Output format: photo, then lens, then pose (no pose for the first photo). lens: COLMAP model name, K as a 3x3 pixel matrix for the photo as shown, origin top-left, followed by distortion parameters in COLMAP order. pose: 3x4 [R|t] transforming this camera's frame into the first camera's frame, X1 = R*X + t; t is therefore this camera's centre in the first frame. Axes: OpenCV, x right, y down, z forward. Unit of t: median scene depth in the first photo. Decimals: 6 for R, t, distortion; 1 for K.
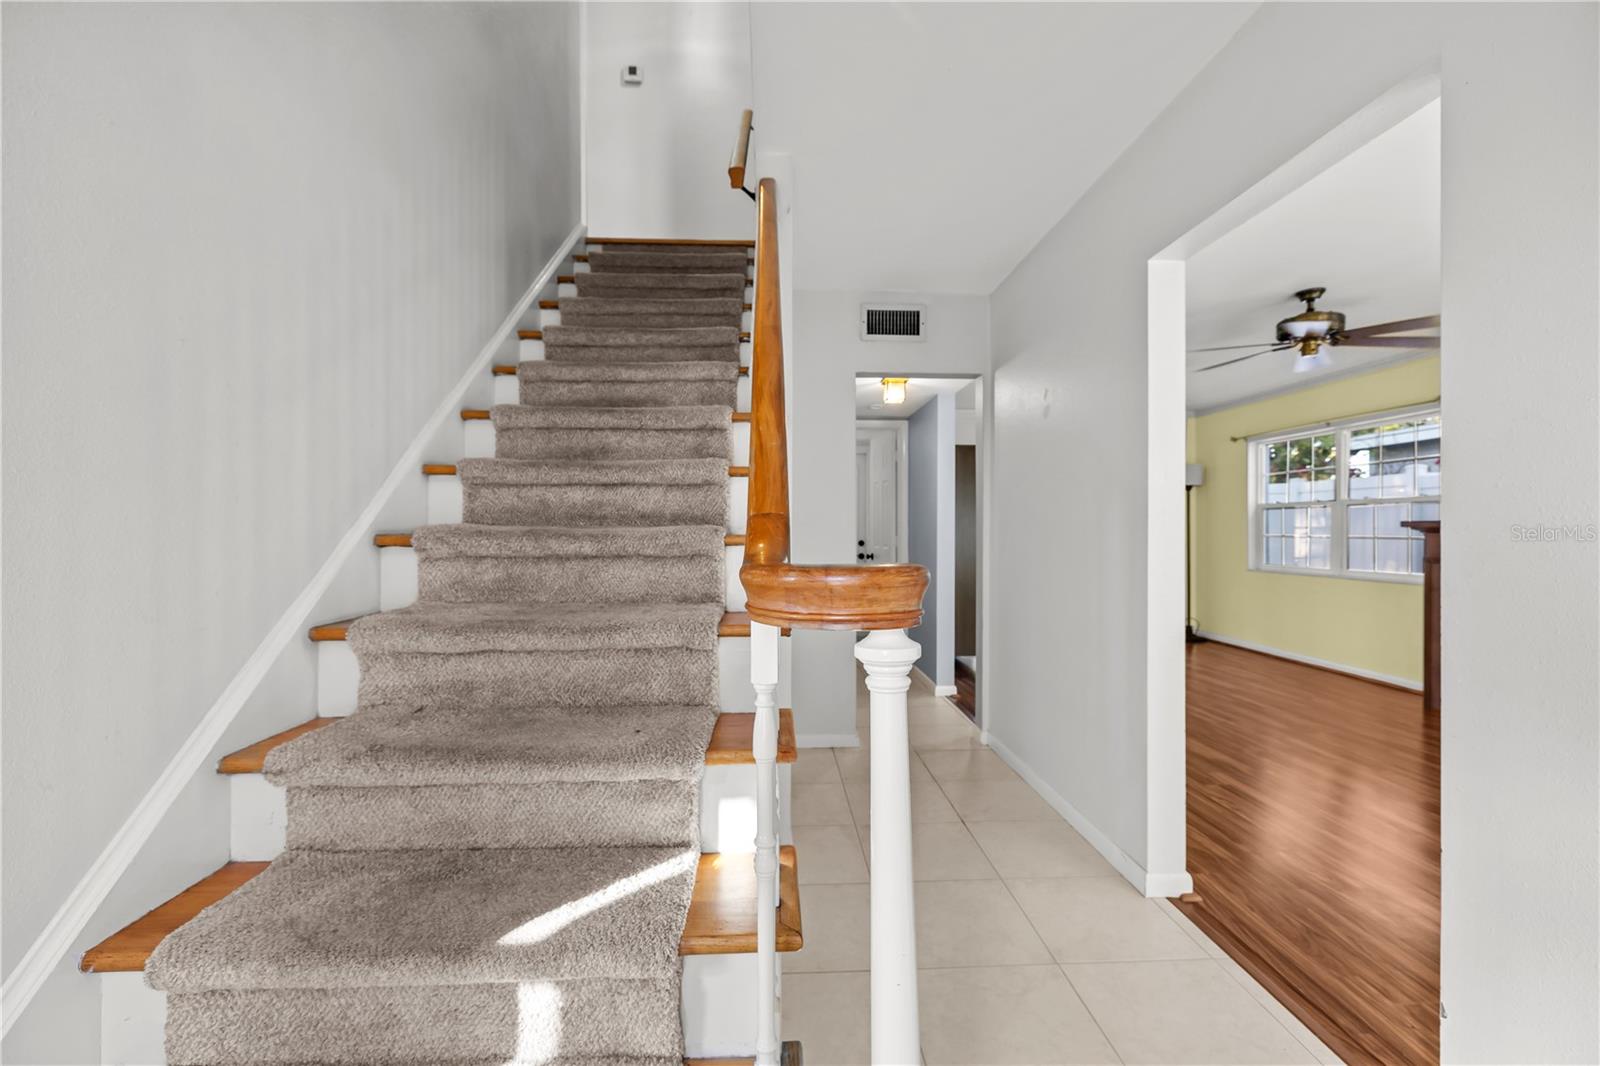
lens RADIAL K [[658.0, 0, 802.8], [0, 658.0, 528.6], [0, 0, 1]] dist [-0.001681, 0.000029]
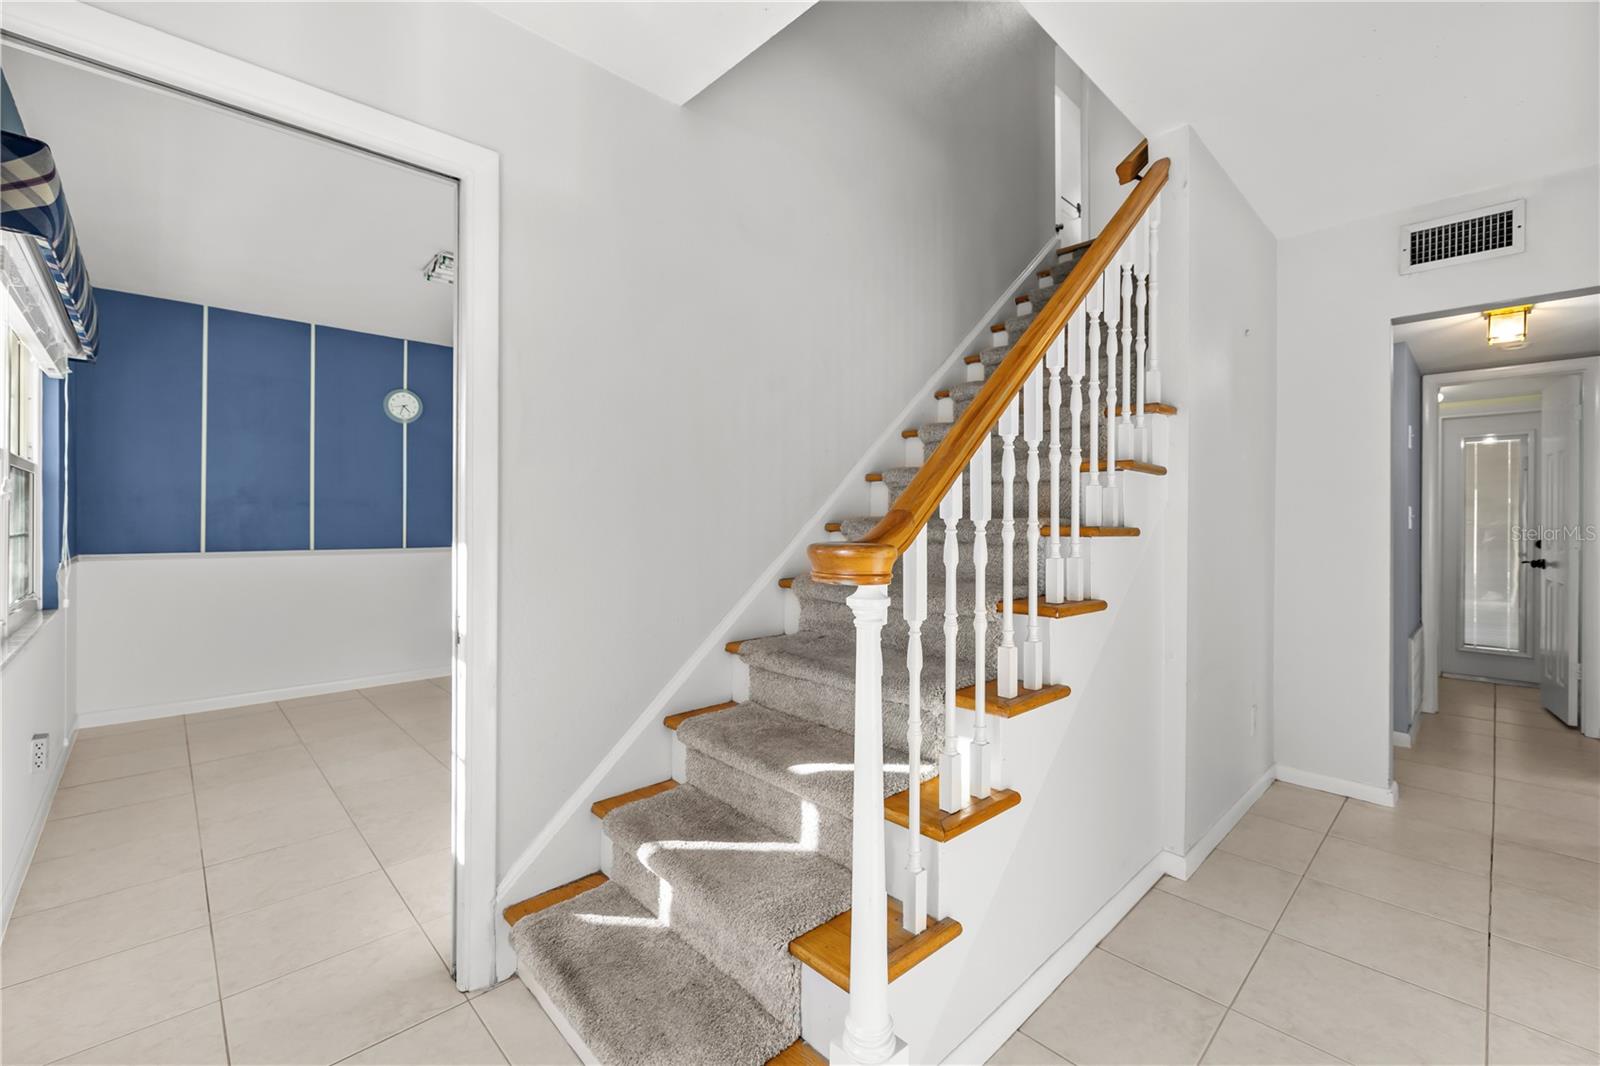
lens RADIAL K [[662.5, 0, 811.1], [0, 662.5, 522.2], [0, 0, 1]] dist [-0.000793, -0.000127]
pose [[0.659094, 0.009115, -0.752005, 0.669004], [-0.006111, 0.999958, 0.006764, -0.004965], [0.752036, 0.000138, 0.659122, -0.054992]]
